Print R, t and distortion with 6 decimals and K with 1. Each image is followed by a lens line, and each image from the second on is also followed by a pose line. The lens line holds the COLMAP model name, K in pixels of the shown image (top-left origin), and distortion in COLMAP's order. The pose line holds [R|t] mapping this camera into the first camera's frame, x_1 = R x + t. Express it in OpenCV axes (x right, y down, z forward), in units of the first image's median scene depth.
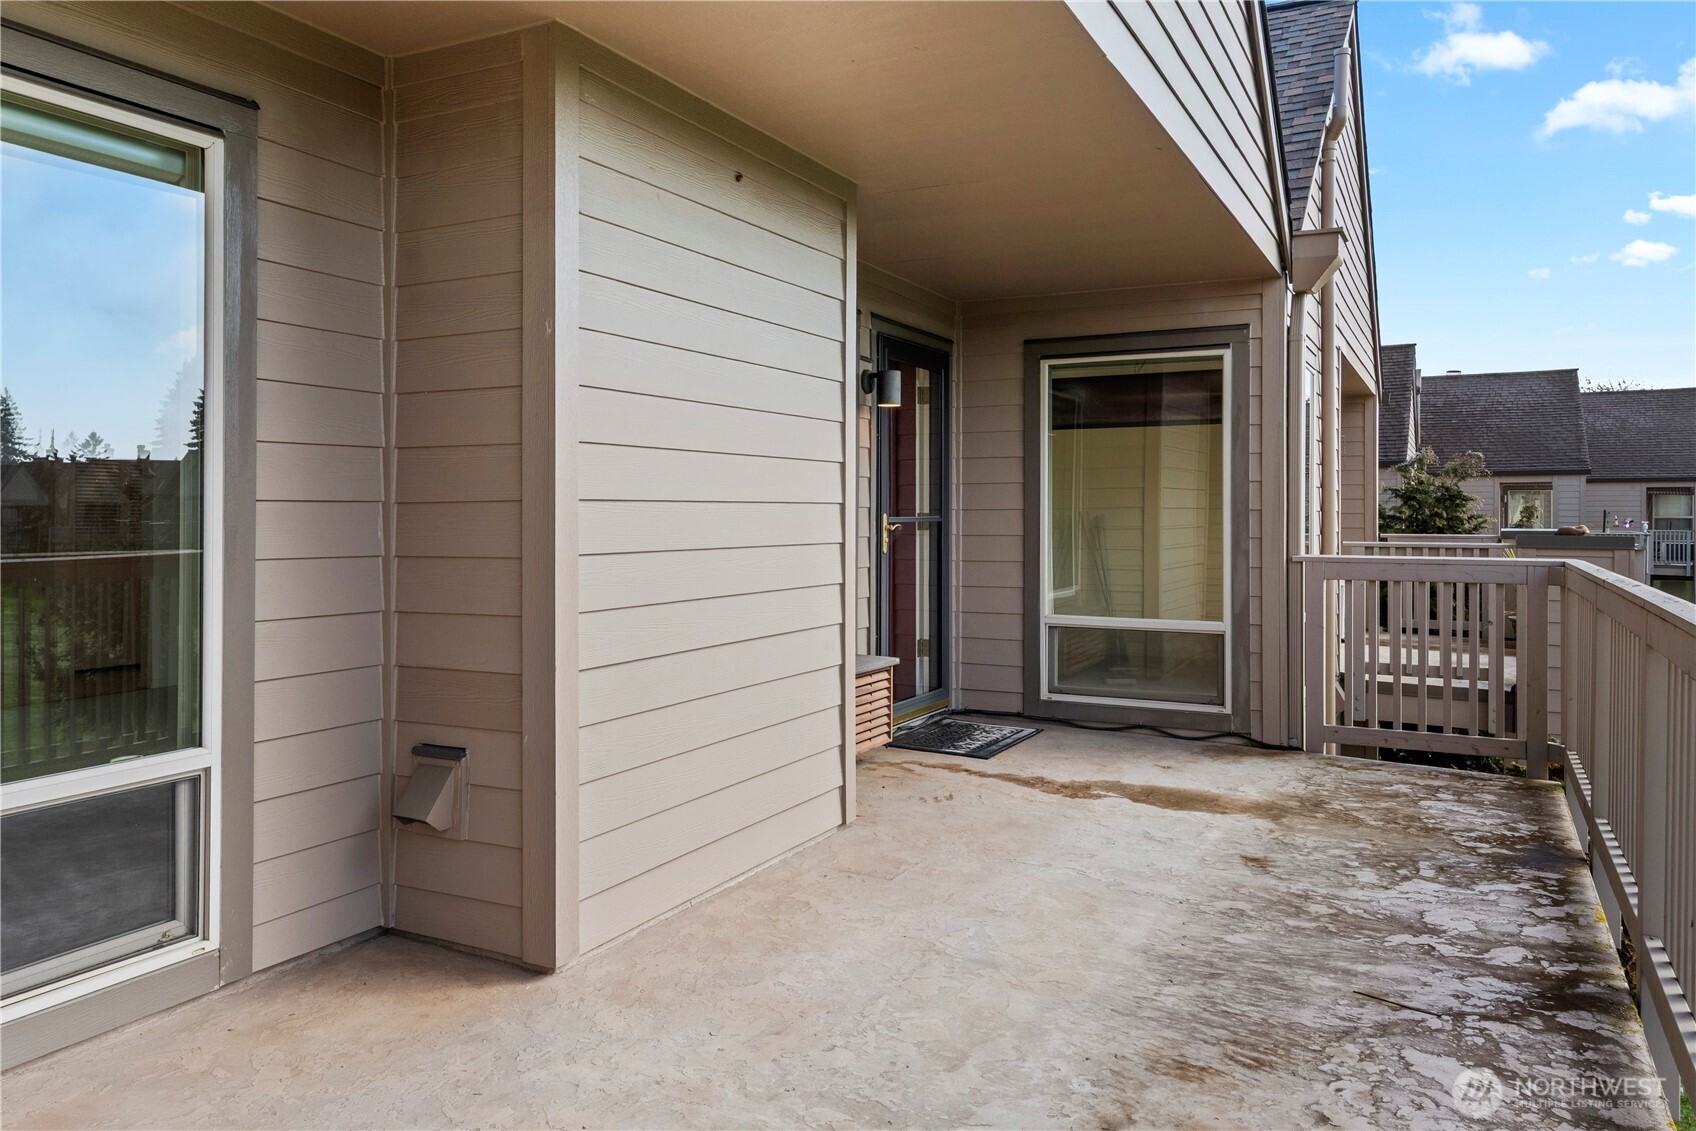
lens RADIAL K [[1212.7, 0, 866.0], [0, 1212.7, 515.3], [0, 0, 1]] dist [0.025500, -0.010456]
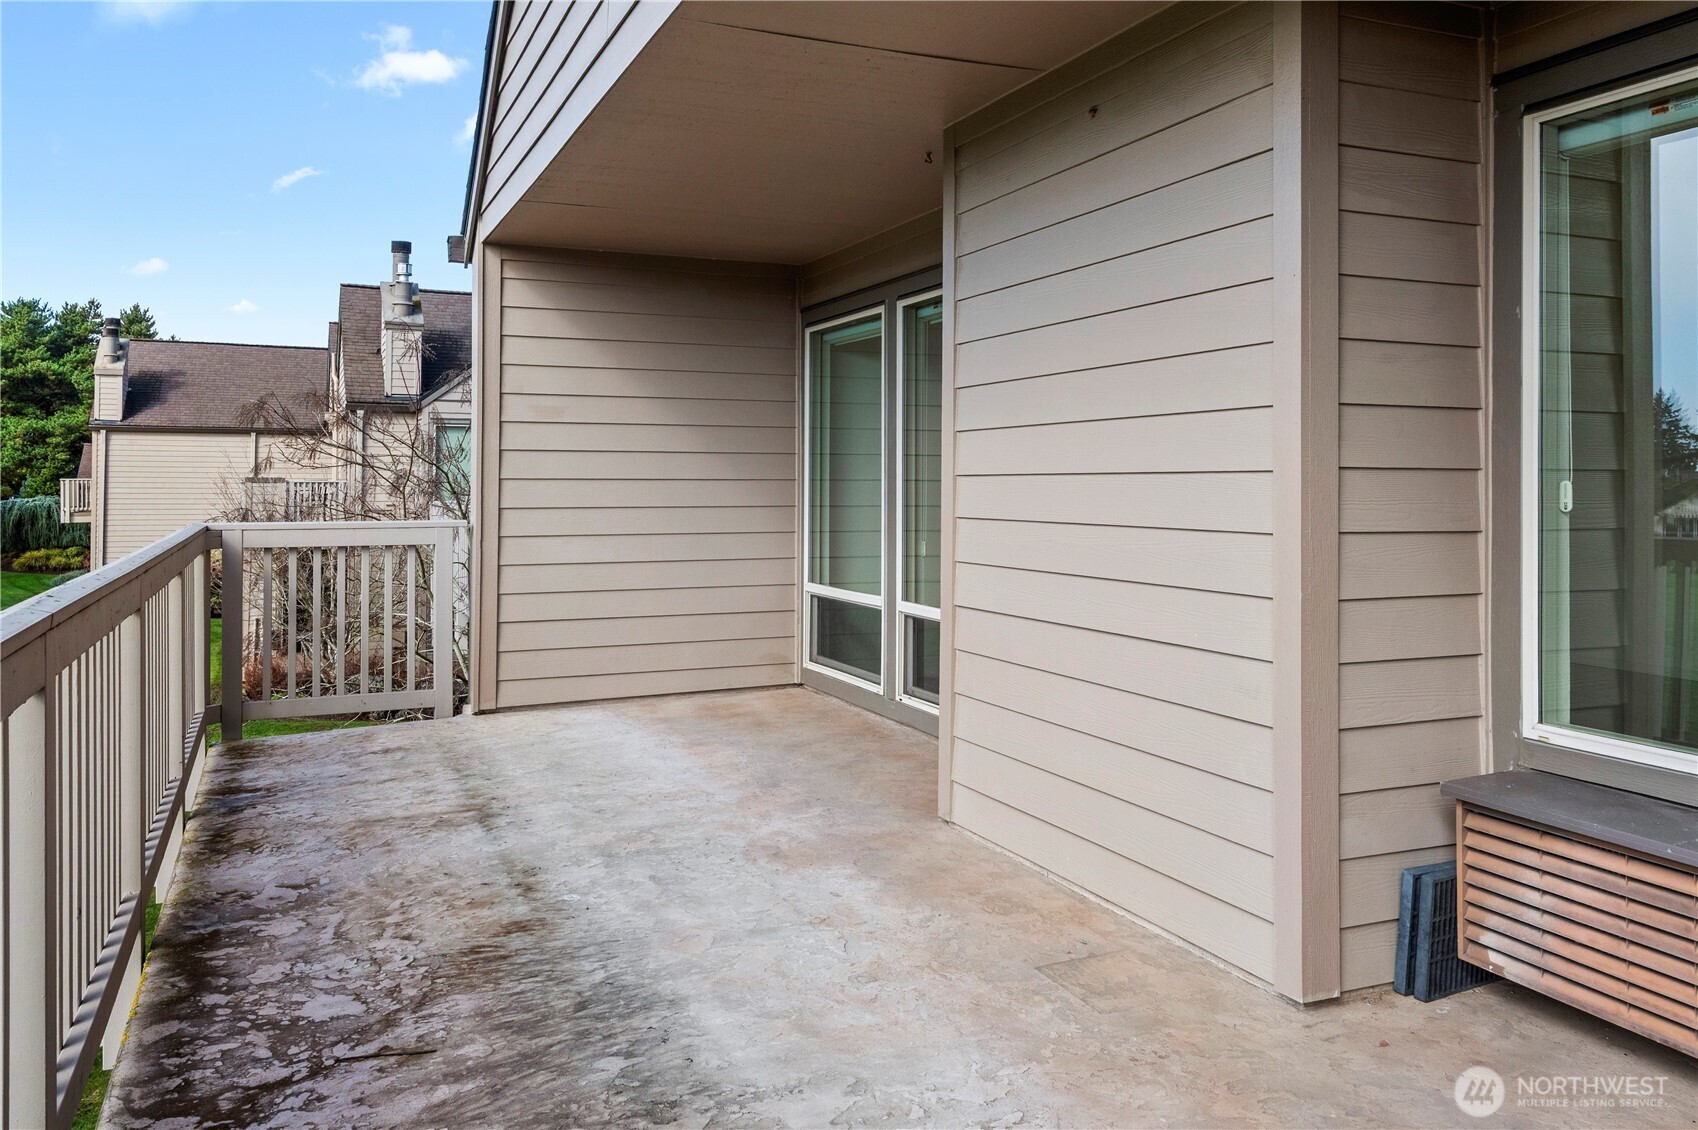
lens RADIAL K [[1214.1, 0, 850.2], [0, 1214.1, 565.6], [0, 0, 1]] dist [0.025500, -0.010456]
pose [[-0.628263, 0.048630, -0.776480, 0.914696], [-0.004757, 0.997786, 0.066339, -0.009158], [0.777986, 0.045372, -0.626641, 1.846023]]
